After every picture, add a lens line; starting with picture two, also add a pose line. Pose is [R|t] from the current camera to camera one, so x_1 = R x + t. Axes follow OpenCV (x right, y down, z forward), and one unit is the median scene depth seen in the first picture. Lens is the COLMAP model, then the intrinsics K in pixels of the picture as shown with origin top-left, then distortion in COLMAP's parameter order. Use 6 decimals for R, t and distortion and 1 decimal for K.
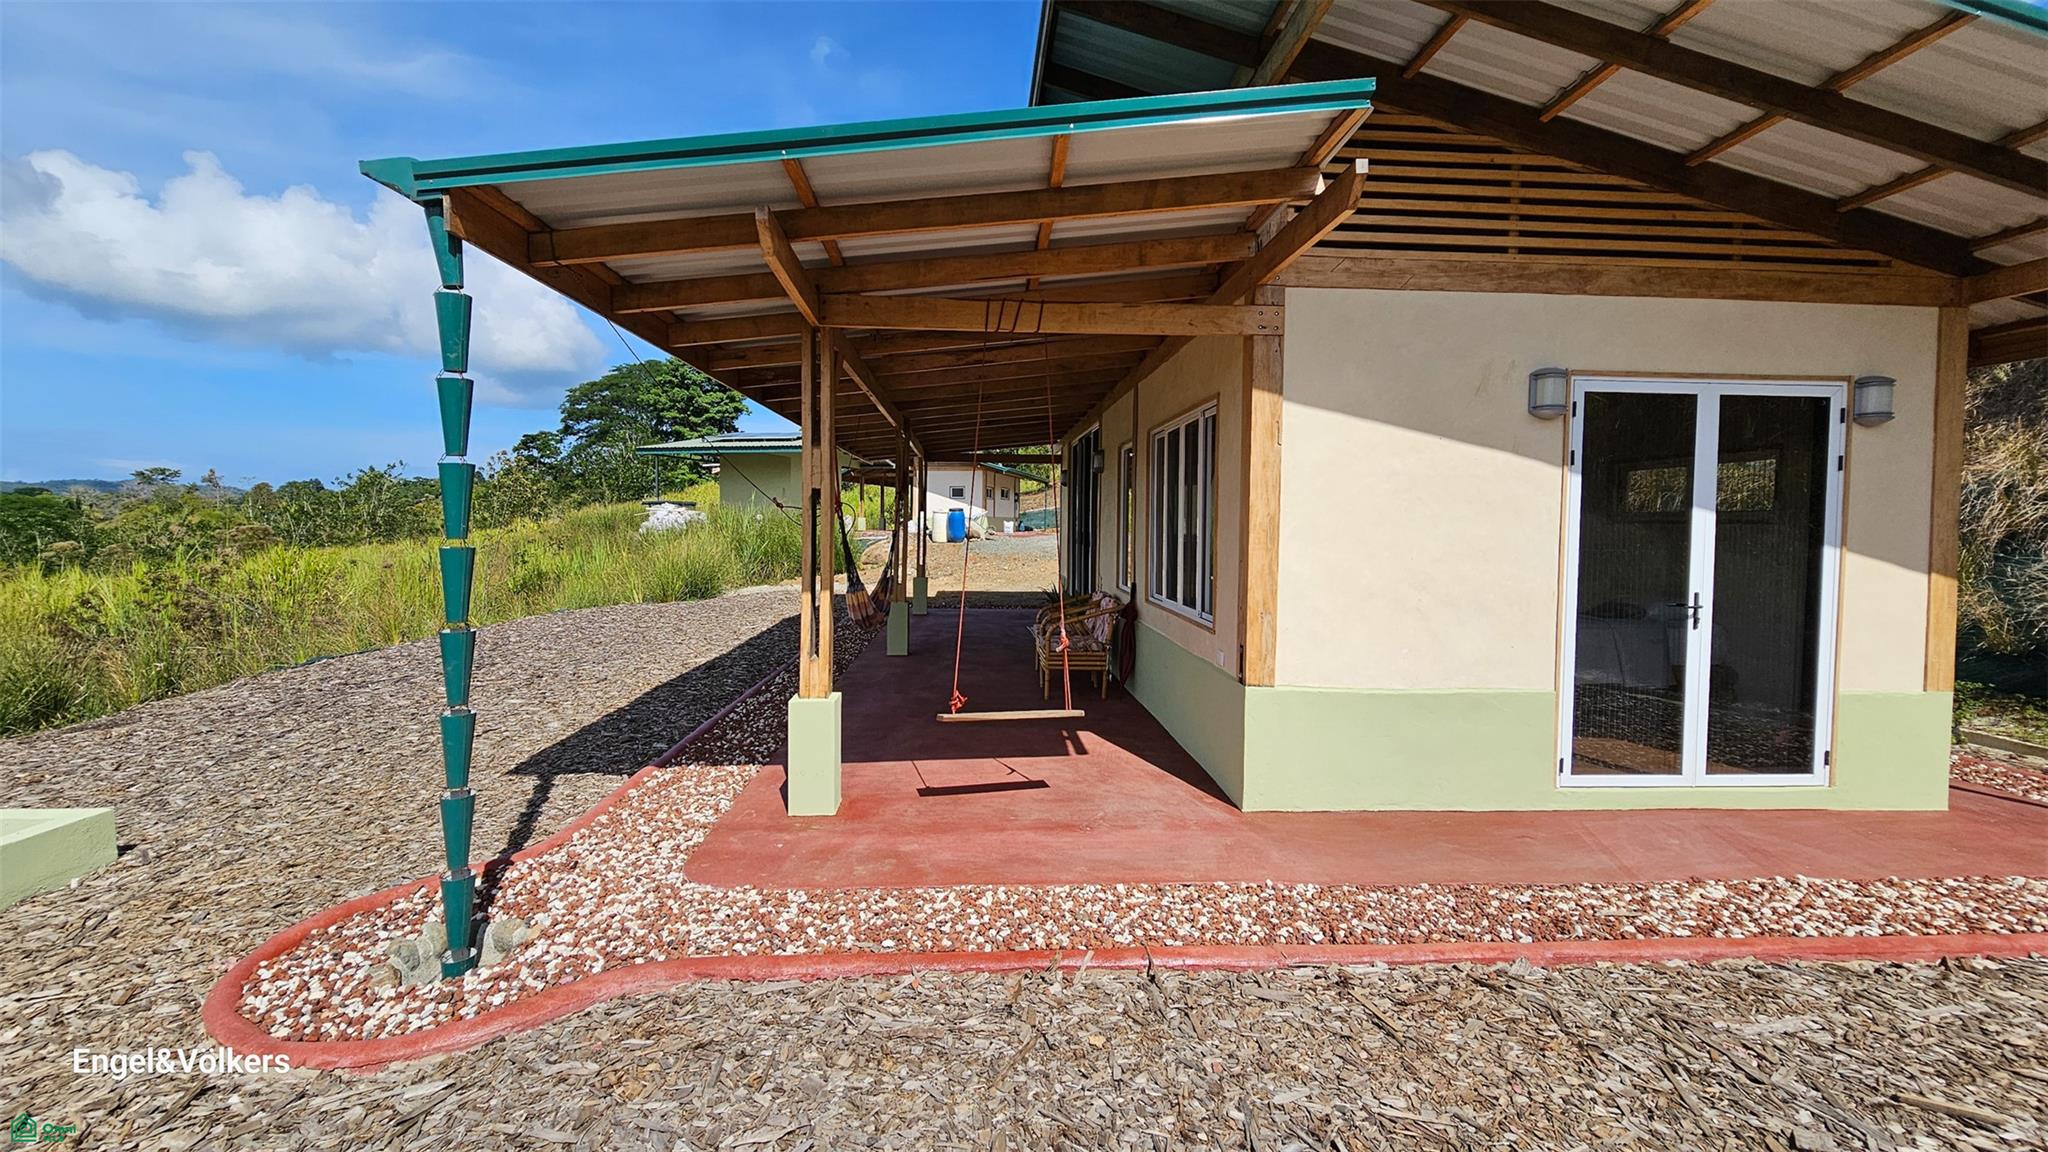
lens RADIAL K [[826.0, 0, 1024.0], [0, 826.0, 576.0], [0, 0, 1]] dist [0.000464, 0.000178]
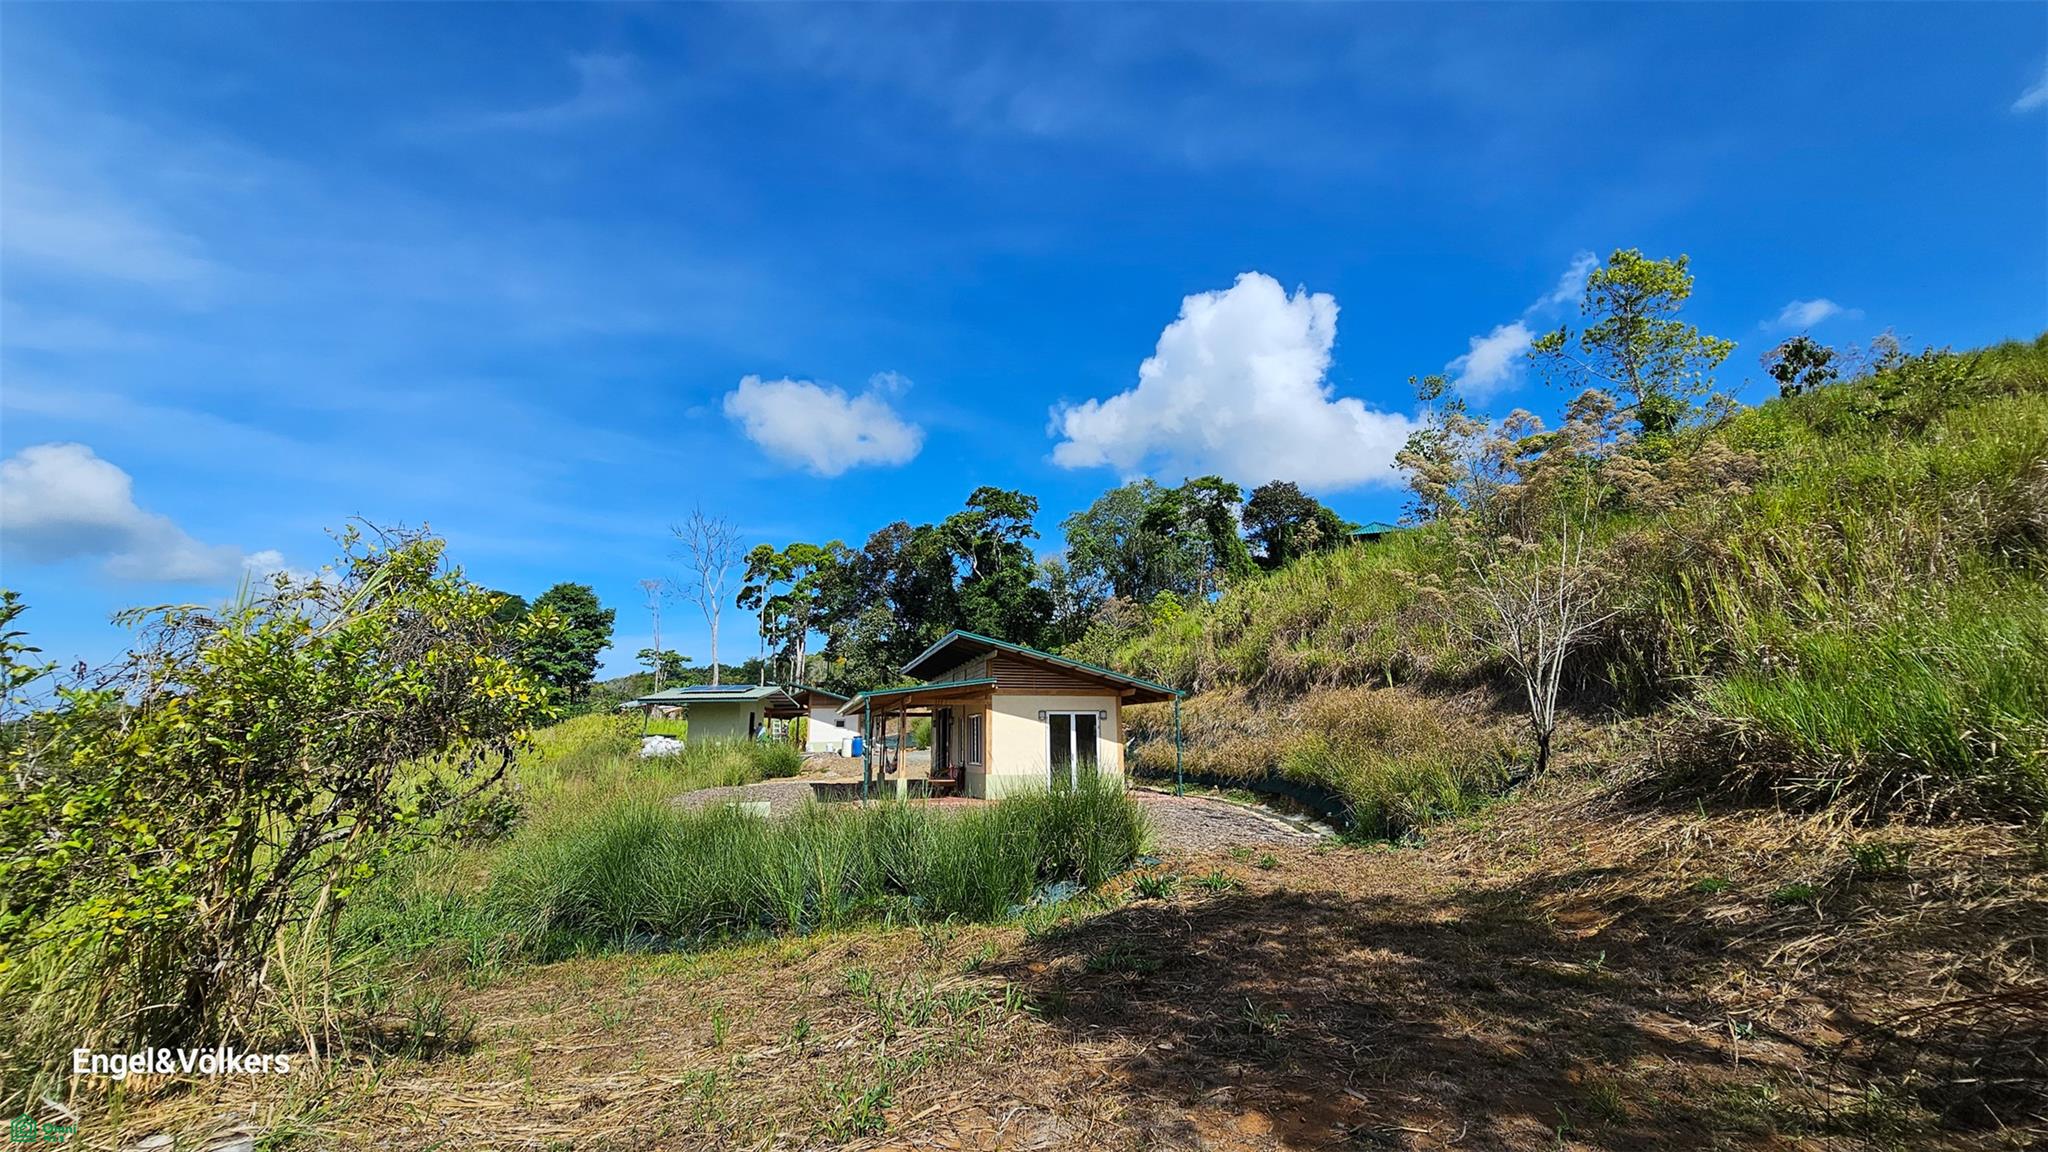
lens RADIAL K [[826.0, 0, 1024.0], [0, 826.0, 576.0], [0, 0, 1]] dist [0.000464, 0.000178]
pose [[0.980448, 0.020549, 0.195702, -0.500515], [0.031774, 0.964949, -0.260507, 0.280031], [-0.194196, 0.261632, 0.945429, -4.024428]]
